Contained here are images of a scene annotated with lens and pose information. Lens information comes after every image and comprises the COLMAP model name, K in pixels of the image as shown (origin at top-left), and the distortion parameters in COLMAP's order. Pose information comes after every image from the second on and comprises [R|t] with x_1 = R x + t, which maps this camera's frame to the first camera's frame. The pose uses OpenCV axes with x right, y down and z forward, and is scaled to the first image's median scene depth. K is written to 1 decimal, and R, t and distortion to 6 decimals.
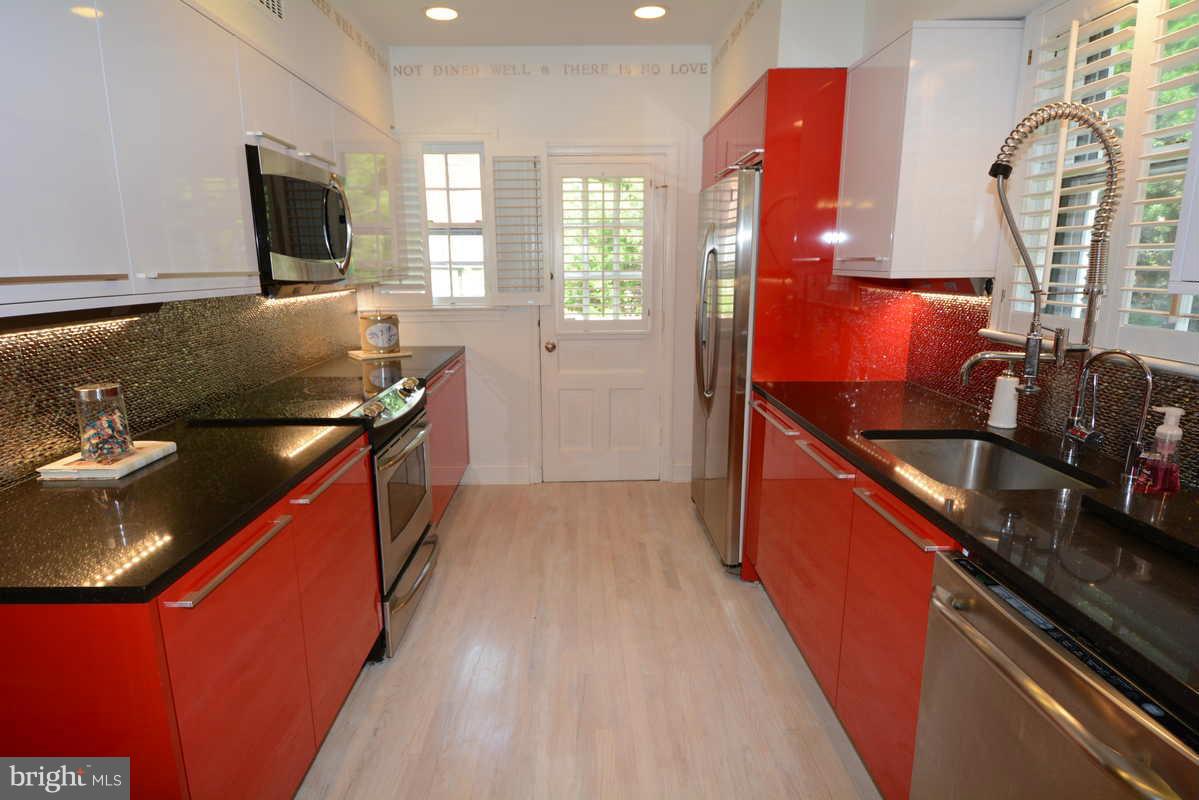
lens RADIAL K [[648.1, 0, 594.3], [0, 648.1, 402.7], [0, 0, 1]] dist [0.002808, -0.001305]
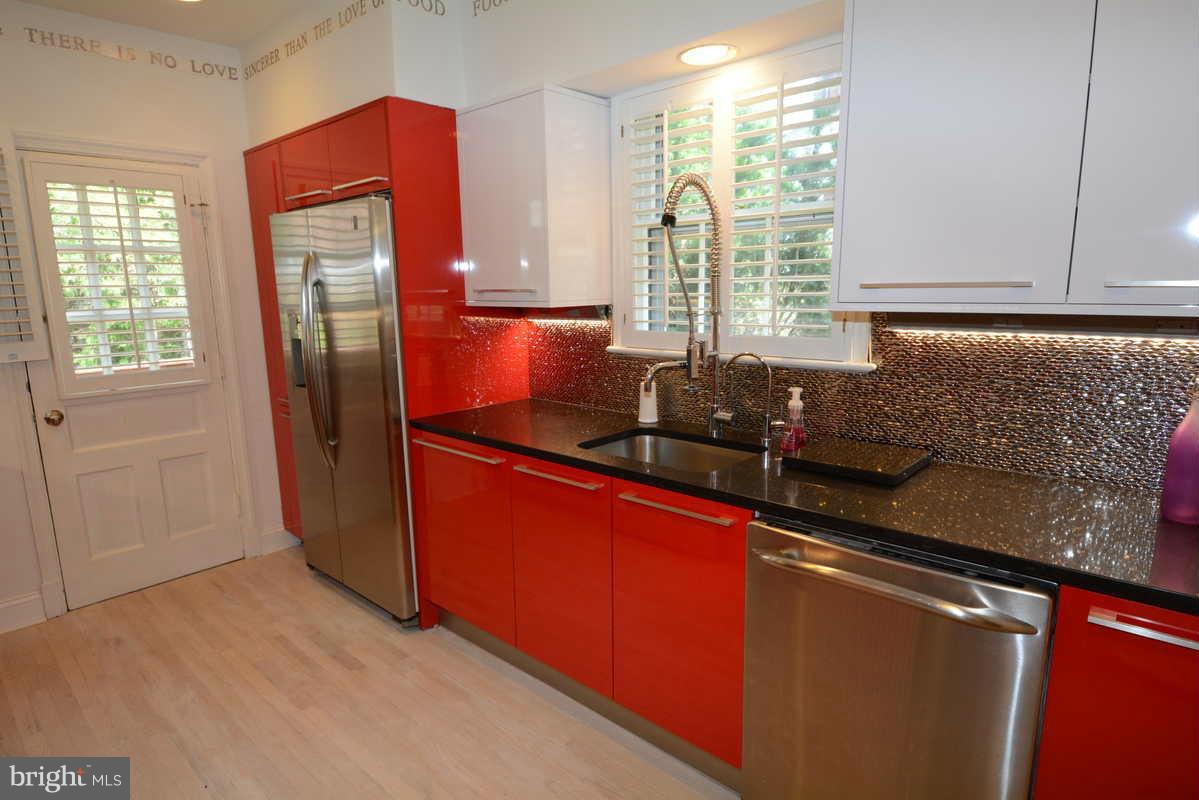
lens RADIAL K [[648.1, 0, 593.6], [0, 648.1, 400.6], [0, 0, 1]] dist [0.002808, -0.001305]
pose [[0.689678, -0.129739, 0.712398, -0.250716], [0.164306, 0.986196, 0.020537, -0.035329], [-0.705229, 0.102887, 0.701475, 0.144643]]
